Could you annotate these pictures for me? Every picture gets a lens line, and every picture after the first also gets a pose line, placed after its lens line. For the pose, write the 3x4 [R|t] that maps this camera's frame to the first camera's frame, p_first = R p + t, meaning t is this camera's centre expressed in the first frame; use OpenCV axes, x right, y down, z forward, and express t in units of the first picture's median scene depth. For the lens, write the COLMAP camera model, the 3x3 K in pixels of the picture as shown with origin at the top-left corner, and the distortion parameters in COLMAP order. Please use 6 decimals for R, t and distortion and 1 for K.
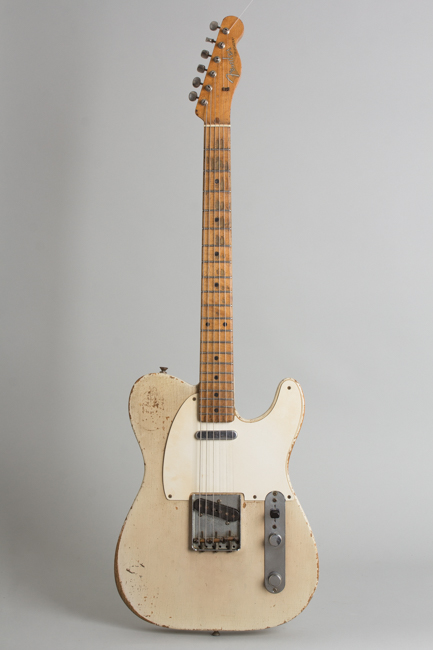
lens RADIAL K [[1221.2, 0, 219.0], [0, 1221.2, 328.9], [0, 0, 1]] dist [-0.007525, 0.000000]
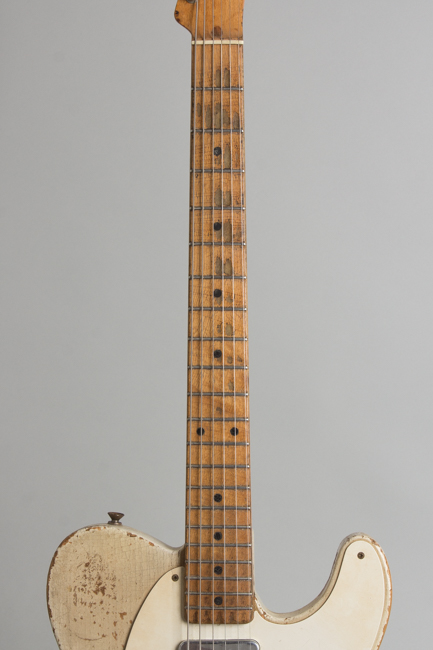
lens RADIAL K [[1501.5, 0, 217.1], [0, 1501.5, 322.8], [0, 0, 1]] dist [0.016581, 0.000000]
pose [[0.999969, -0.004789, -0.006235, 0.001748], [0.004815, 0.999980, 0.004065, -0.051660], [0.006216, -0.004095, 0.999972, 0.370765]]
